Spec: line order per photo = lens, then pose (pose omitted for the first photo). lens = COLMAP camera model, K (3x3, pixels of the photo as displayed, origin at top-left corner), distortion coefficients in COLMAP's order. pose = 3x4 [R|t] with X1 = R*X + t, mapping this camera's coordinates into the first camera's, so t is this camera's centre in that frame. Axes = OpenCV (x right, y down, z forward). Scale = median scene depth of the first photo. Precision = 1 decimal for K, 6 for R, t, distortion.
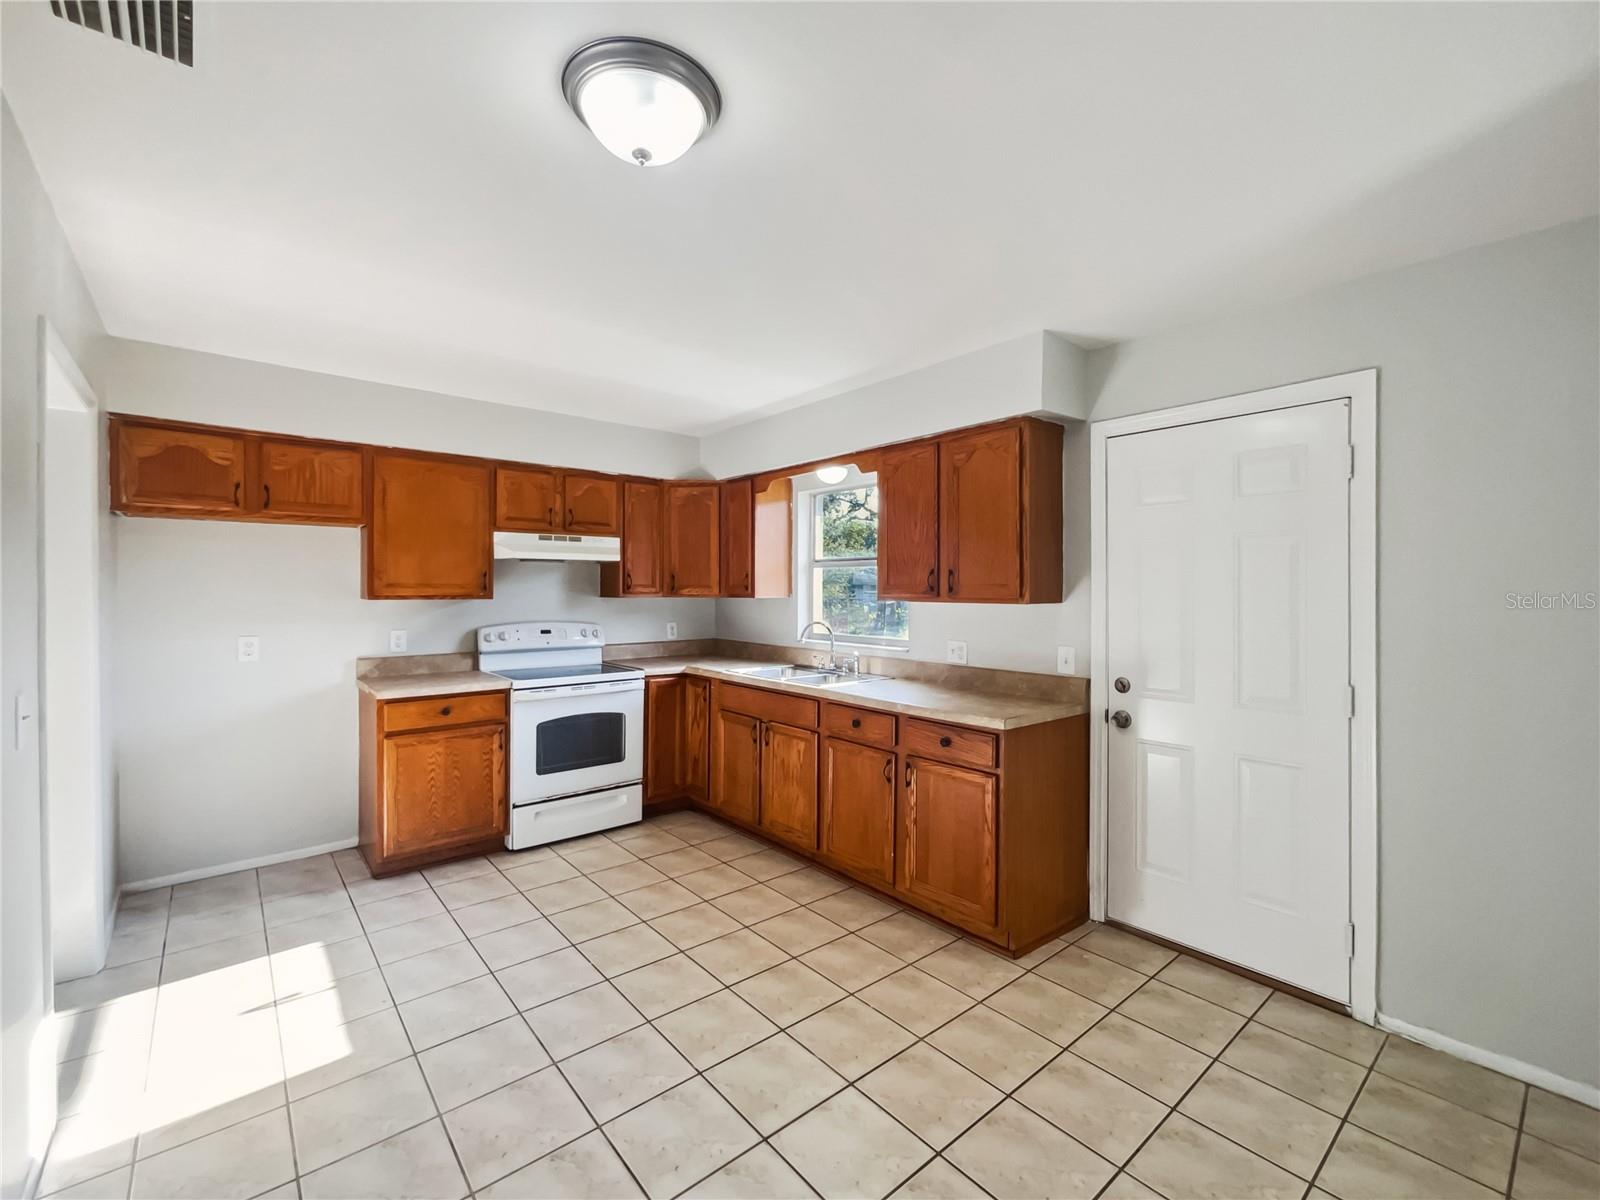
lens RADIAL K [[659.5, 0, 797.4], [0, 659.5, 594.3], [0, 0, 1]] dist [0.003689, 0.000199]
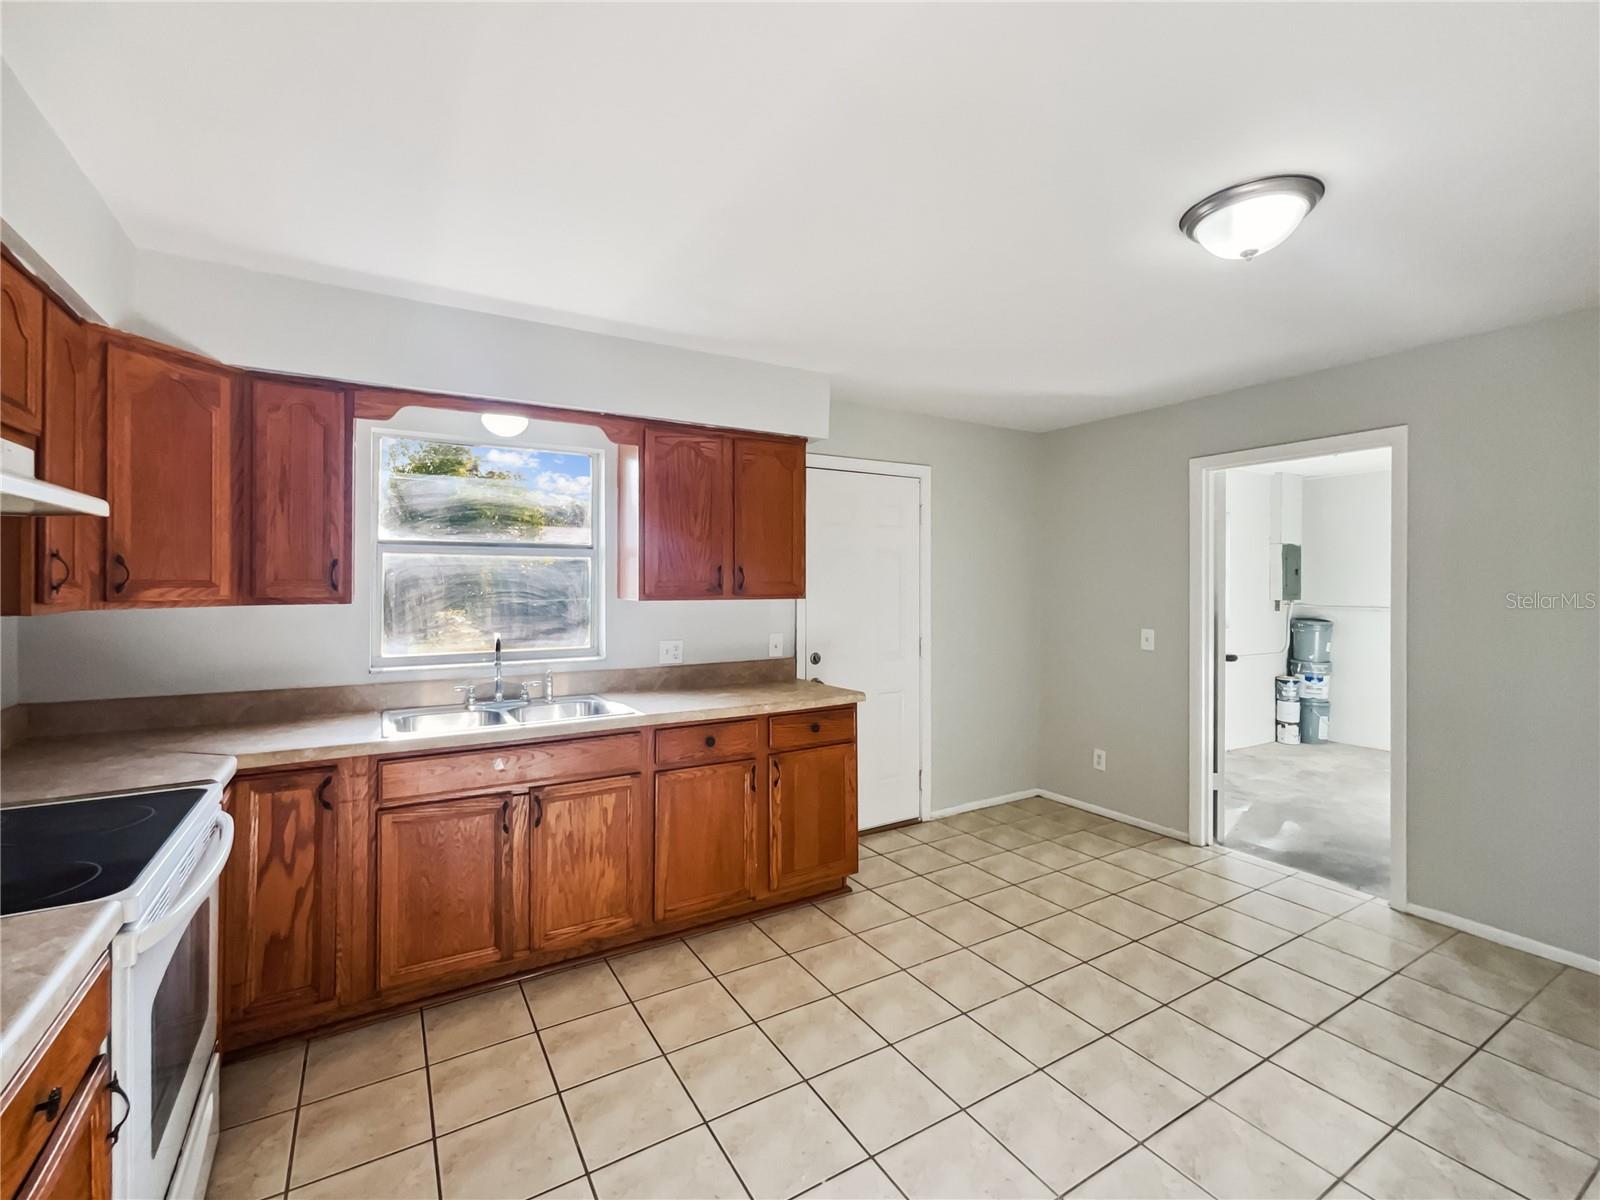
lens RADIAL K [[674.0, 0, 803.4], [0, 674.0, 581.4], [0, 0, 1]] dist [0.010732, -0.000522]
pose [[0.200605, -0.004434, 0.979662, -0.744027], [0.004320, 0.999984, 0.003642, -0.018481], [-0.979663, 0.003502, 0.200621, 0.685225]]
